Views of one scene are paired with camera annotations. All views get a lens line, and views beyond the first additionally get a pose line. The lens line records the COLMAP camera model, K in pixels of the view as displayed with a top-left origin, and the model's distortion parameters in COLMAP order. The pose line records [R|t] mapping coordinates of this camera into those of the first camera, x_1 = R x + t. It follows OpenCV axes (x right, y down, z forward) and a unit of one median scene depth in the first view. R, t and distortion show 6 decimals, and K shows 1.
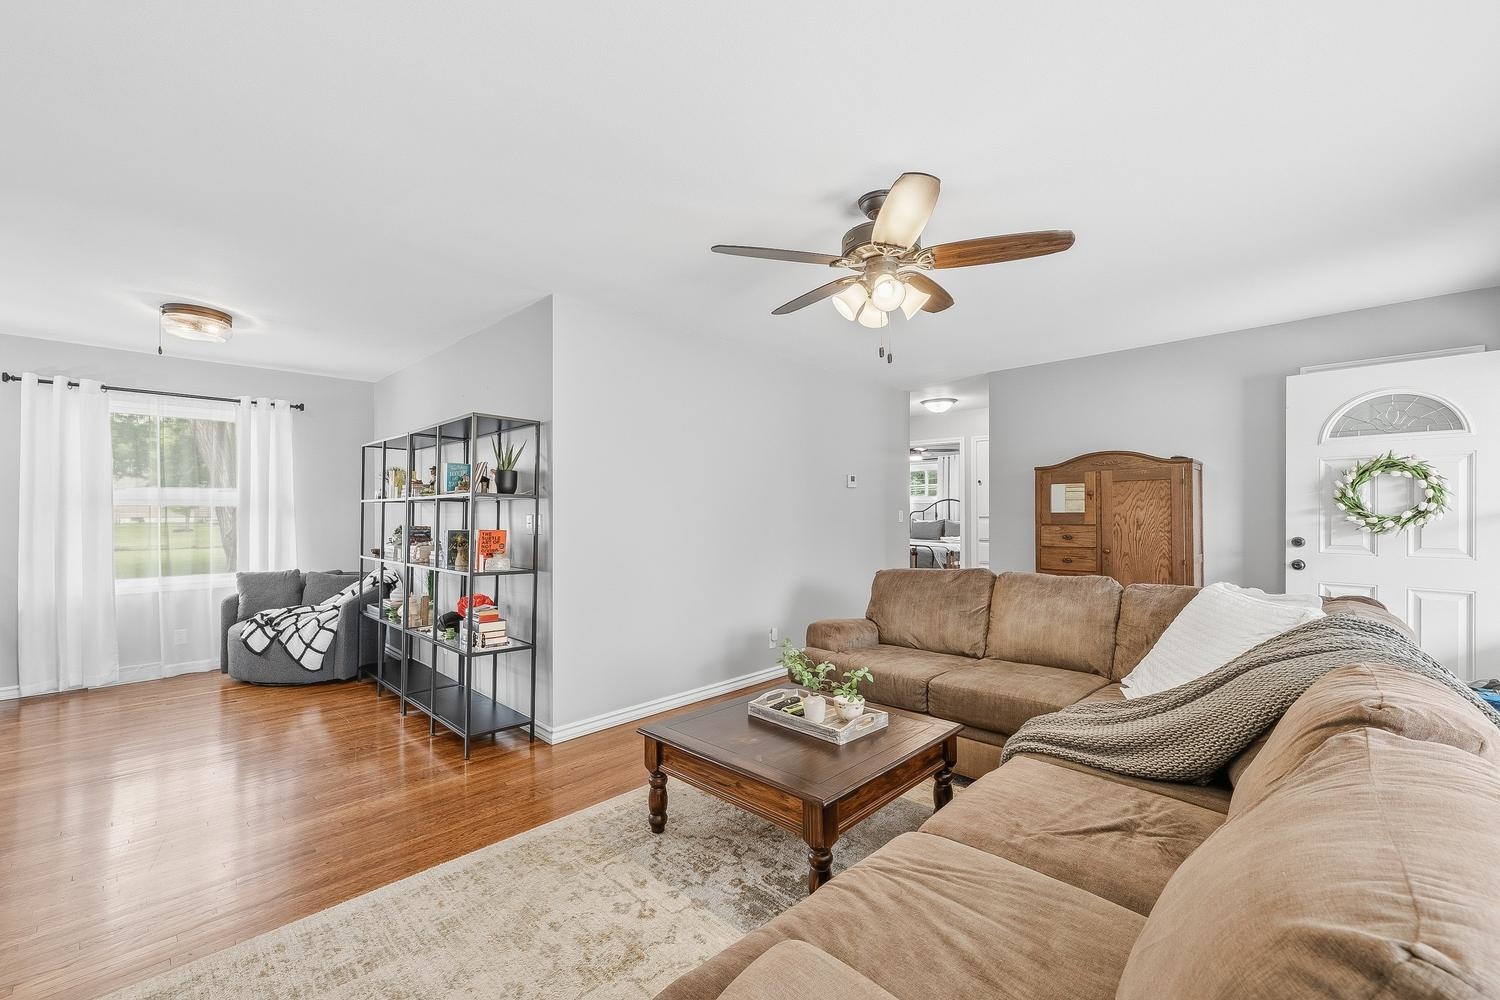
lens RADIAL K [[603.8, 0, 741.8], [0, 603.8, 504.1], [0, 0, 1]] dist [-0.001660, -0.000283]
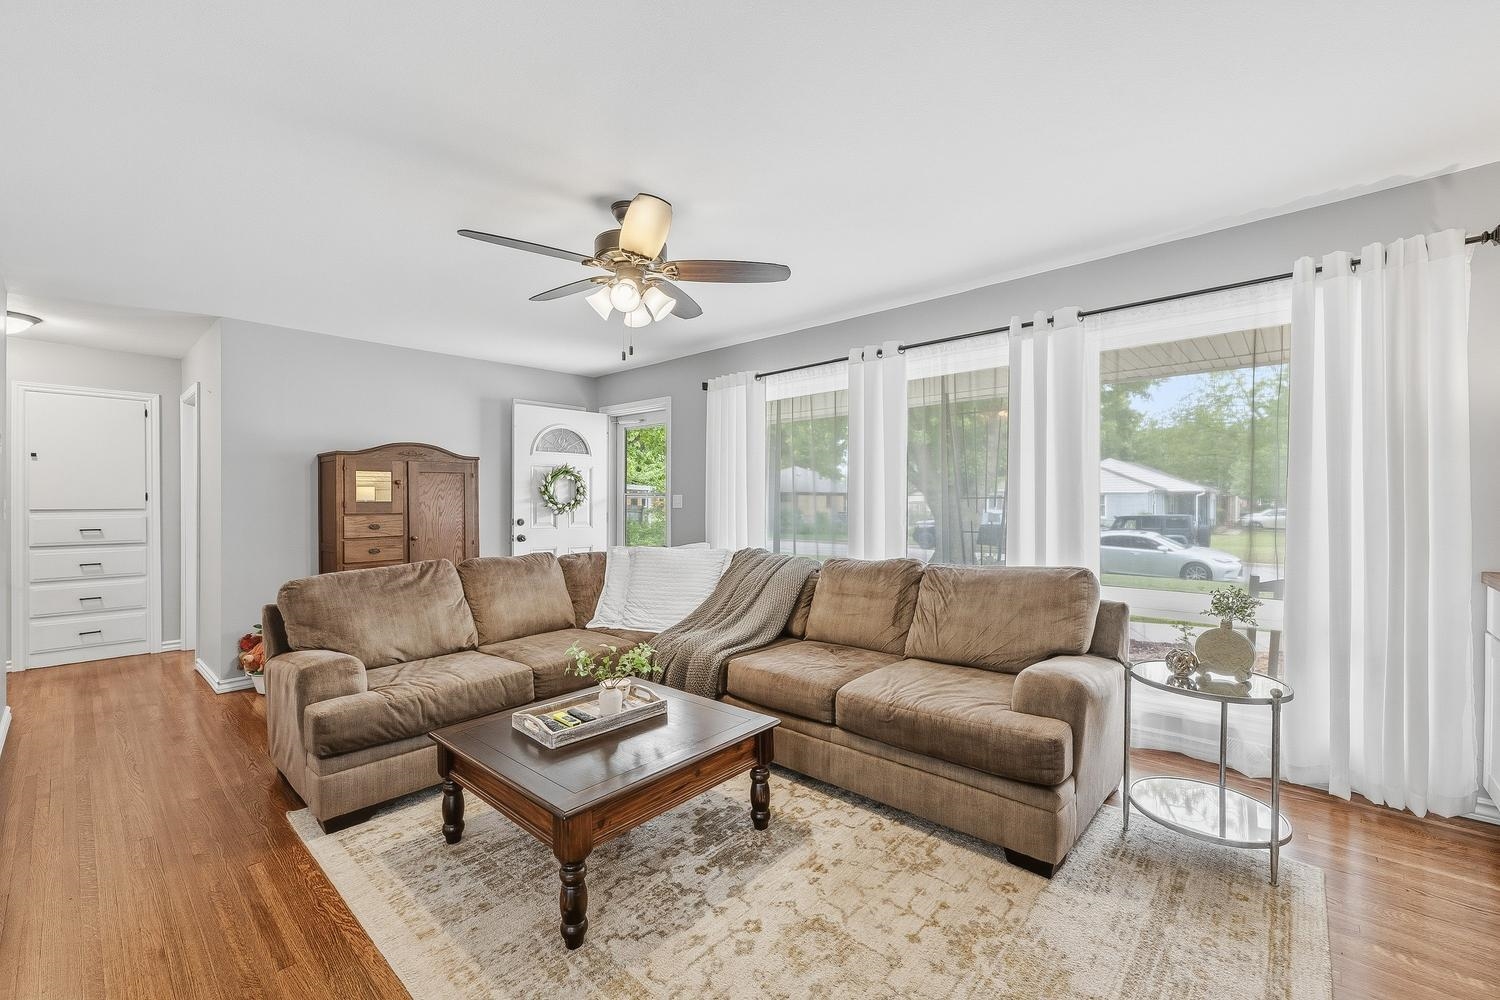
lens RADIAL K [[618.4, 0, 754.4], [0, 618.4, 497.3], [0, 0, 1]] dist [0.001196, 0.000074]
pose [[-0.049820, 0.008350, 0.998723, -0.621064], [-0.009999, 0.999911, -0.008858, 0.013694], [-0.998708, -0.010428, -0.049732, 0.583946]]
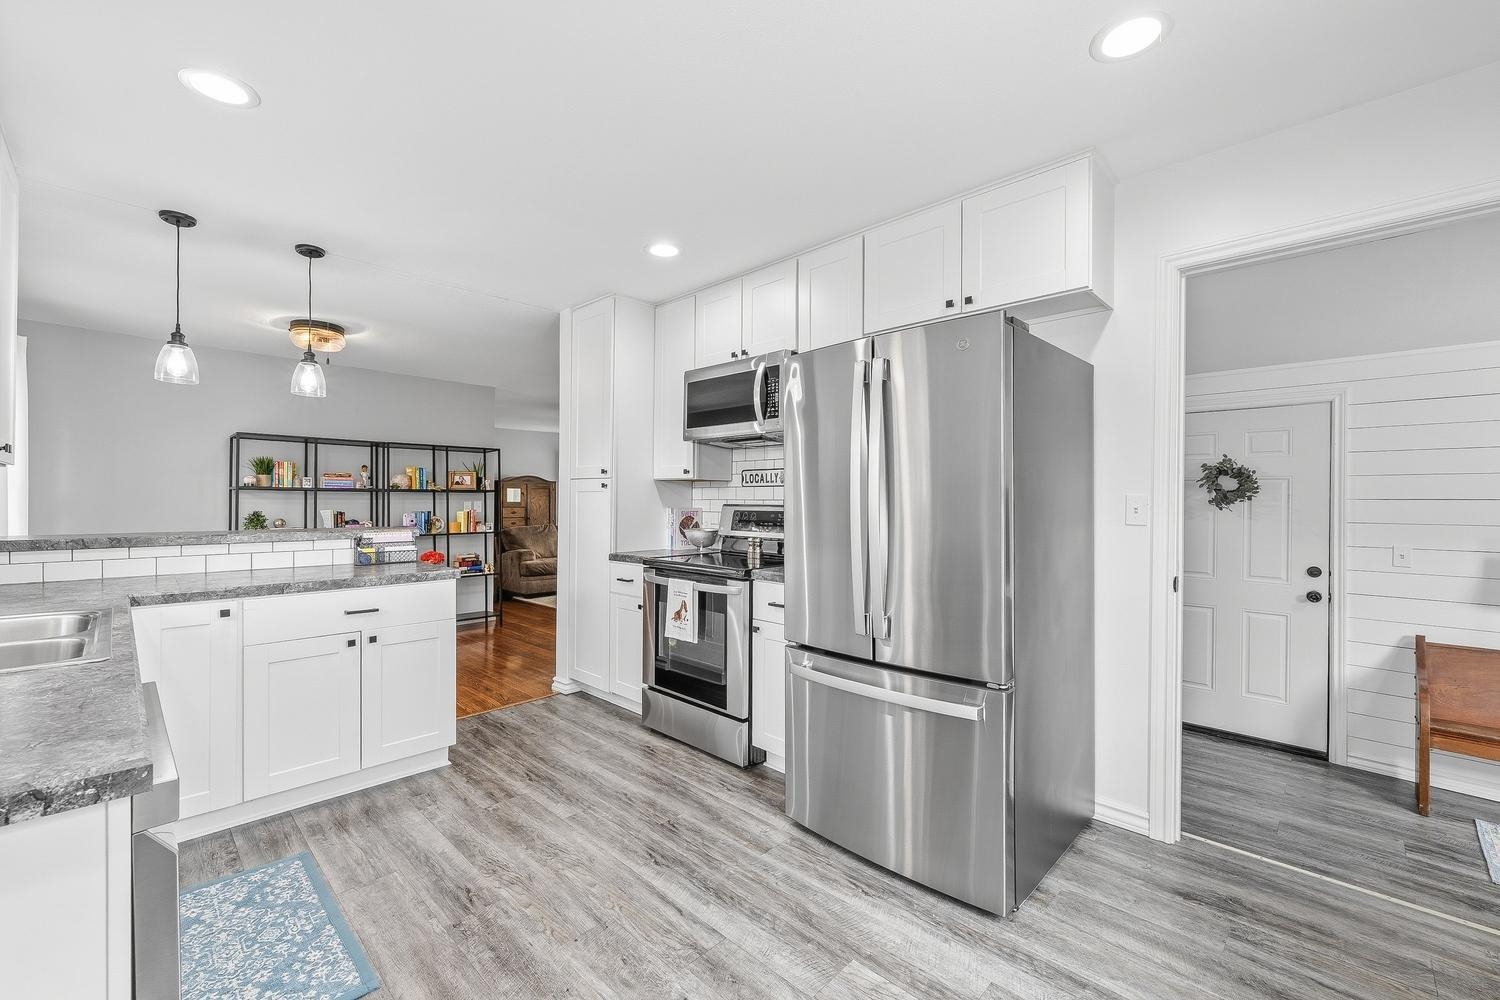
lens RADIAL K [[603.8, 0, 741.8], [0, 603.8, 504.1], [0, 0, 1]] dist [-0.001660, -0.000283]
pose [[-0.000638, 0.001979, 0.999998, -2.186948], [-0.017866, 0.999838, -0.001990, 0.016832], [-0.999840, -0.017867, -0.000602, 0.220556]]
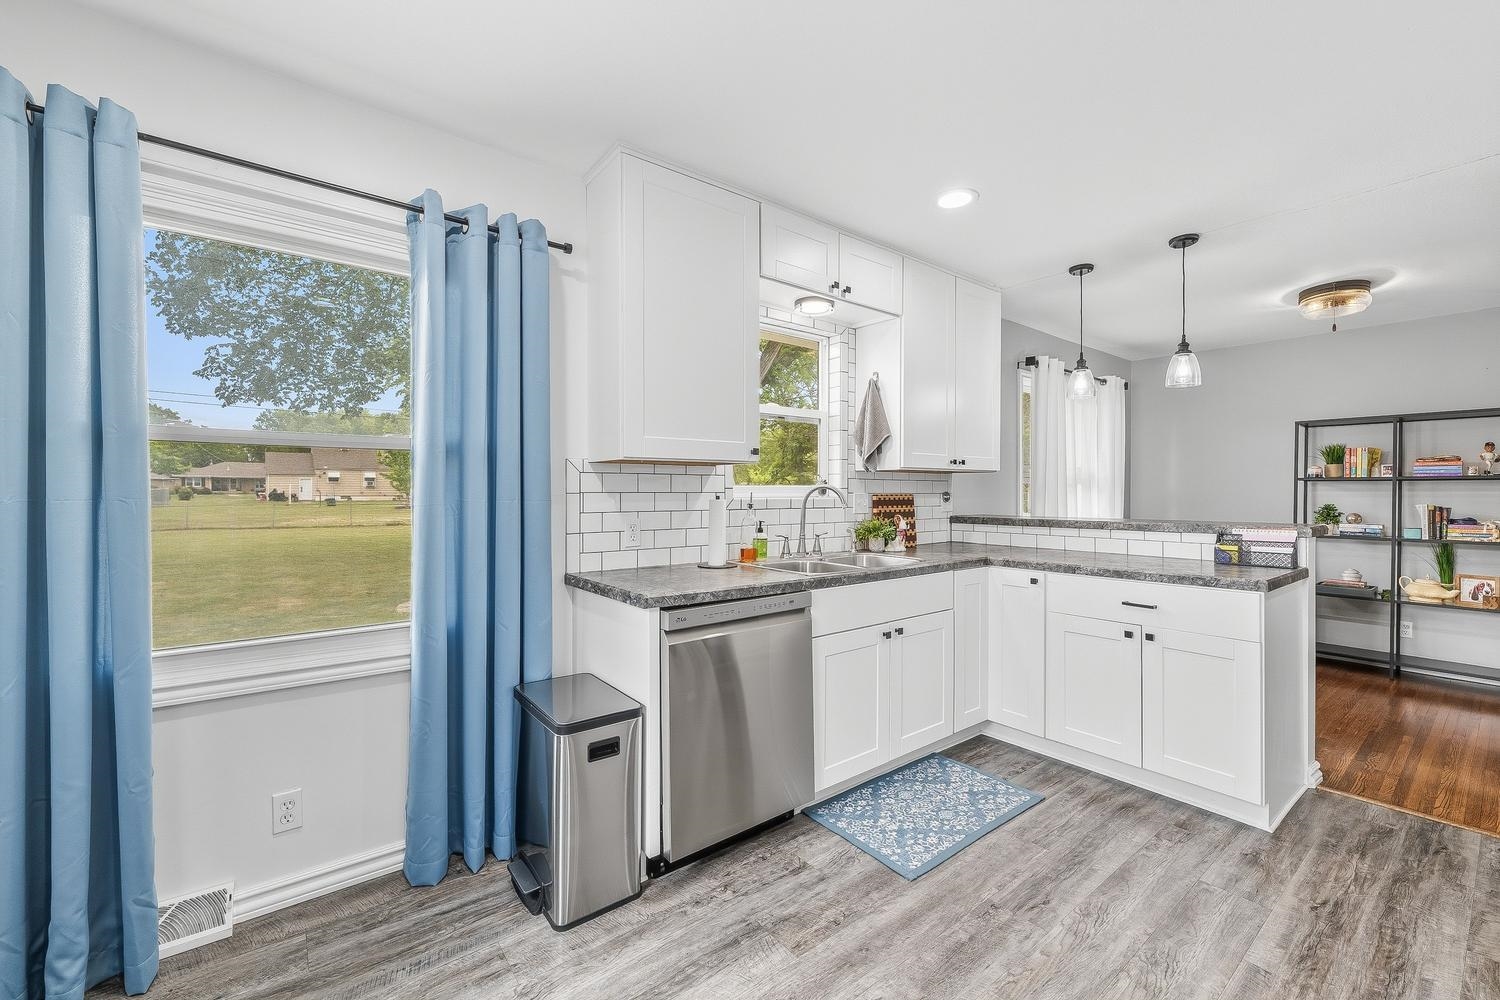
lens RADIAL K [[609.7, 0, 768.6], [0, 609.7, 492.9], [0, 0, 1]] dist [0.001093, 0.000446]
pose [[0.994369, 0.005272, -0.105839, -1.843500], [-0.003757, 0.999888, 0.014506, 0.012318], [0.105904, -0.014027, 0.994277, -0.062538]]
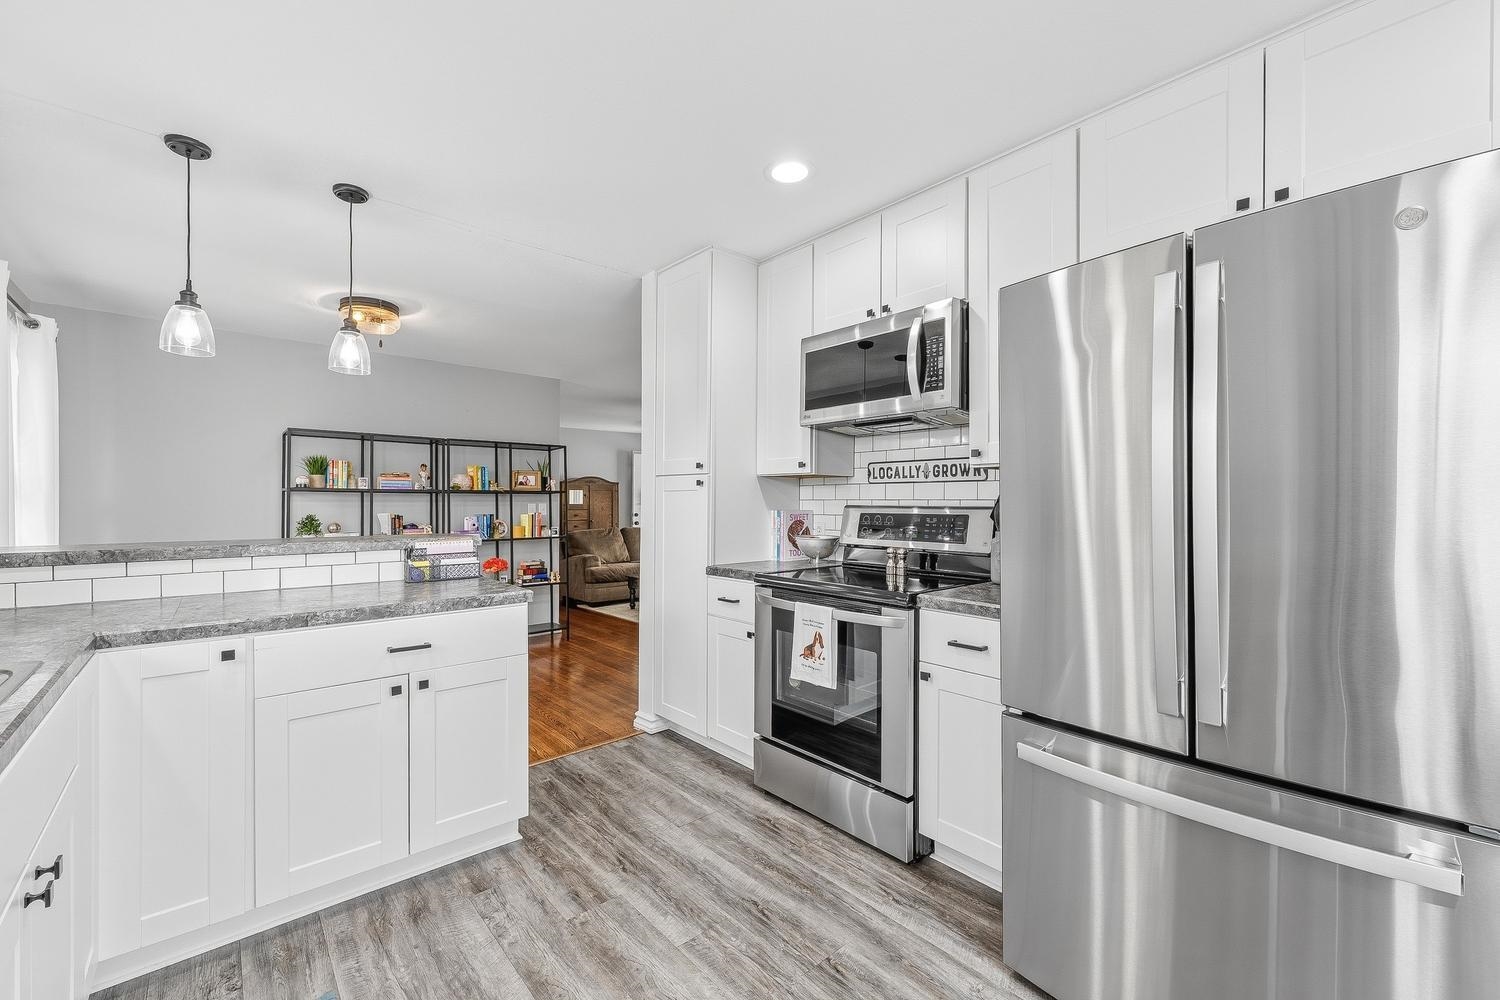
lens RADIAL K [[607.0, 0, 744.4], [0, 607.0, 506.2], [0, 0, 1]] dist [-0.000416, -0.000054]
pose [[0.080473, 0.001637, 0.996755, -2.000963], [-0.015011, 0.999887, -0.000430, 0.019008], [-0.996644, -0.014928, 0.080489, 0.320921]]
